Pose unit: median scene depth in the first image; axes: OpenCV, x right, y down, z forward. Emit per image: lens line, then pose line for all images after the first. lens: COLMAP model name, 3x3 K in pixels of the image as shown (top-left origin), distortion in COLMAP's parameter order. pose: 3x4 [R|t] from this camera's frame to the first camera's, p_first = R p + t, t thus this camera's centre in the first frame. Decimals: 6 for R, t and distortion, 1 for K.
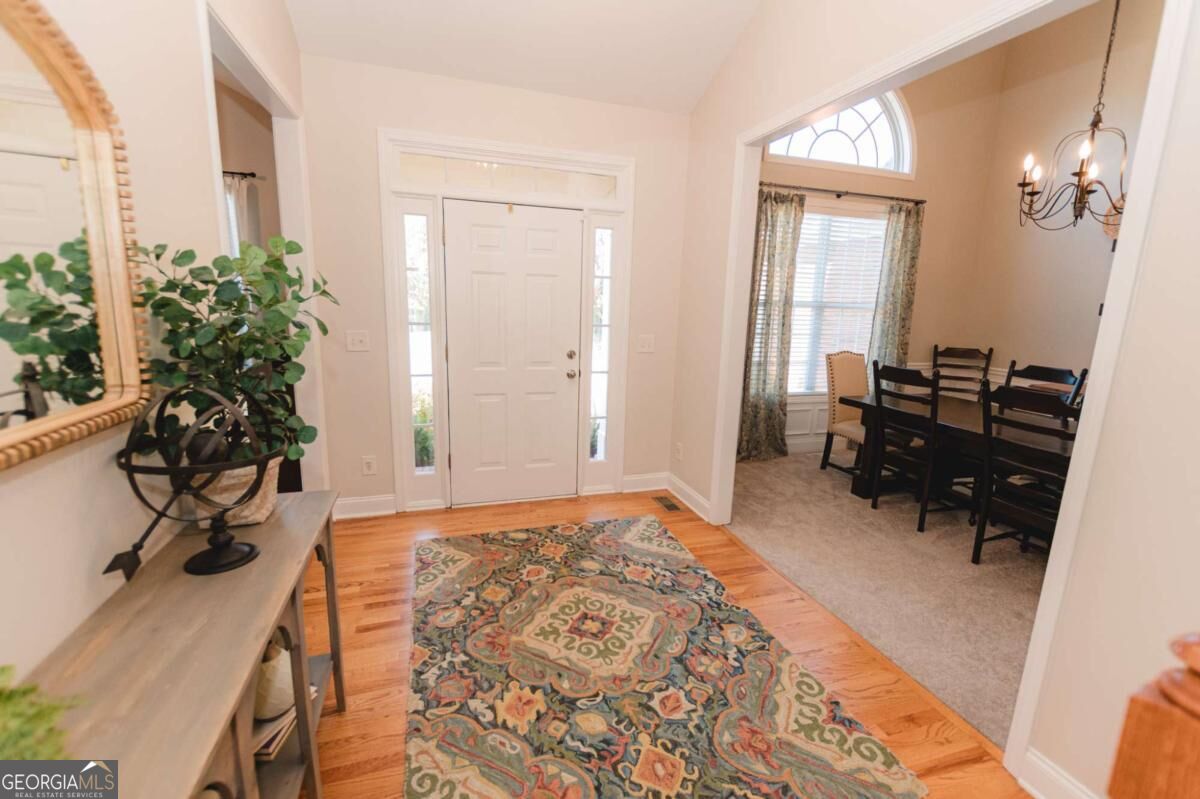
lens RADIAL K [[512.9, 0, 606.2], [0, 512.9, 397.9], [0, 0, 1]] dist [0.003084, 0.000207]
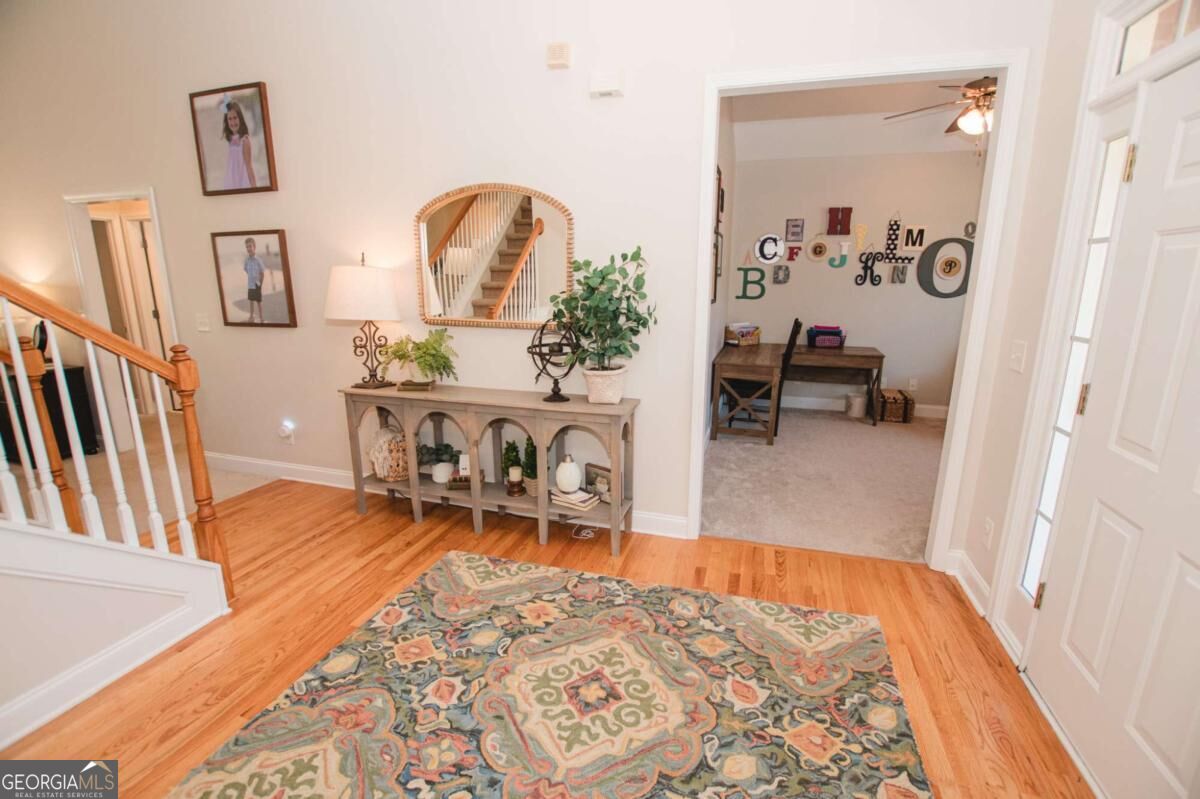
lens RADIAL K [[524.5, 0, 605.4], [0, 524.5, 399.6], [0, 0, 1]] dist [-0.030875, 0.000523]
pose [[-0.571320, 0.150128, -0.806880, 0.542257], [-0.175654, 0.937981, 0.298895, -0.227470], [0.801710, 0.312496, -0.509516, 1.282455]]
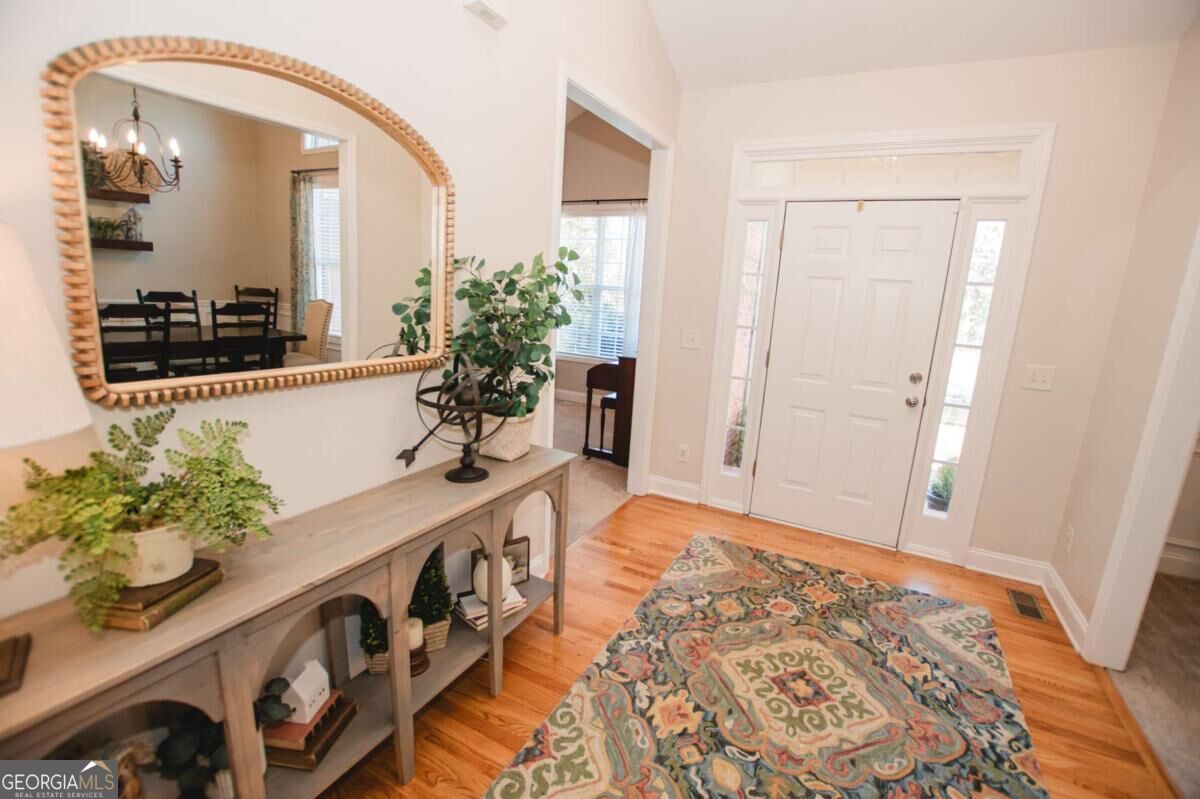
lens RADIAL K [[524.5, 0, 605.4], [0, 524.5, 399.6], [0, 0, 1]] dist [-0.030875, 0.000523]
pose [[0.693370, 0.156408, -0.703402, 0.275328], [-0.167556, 0.984398, 0.053723, -0.019032], [0.700830, 0.080610, 0.708759, 0.123083]]
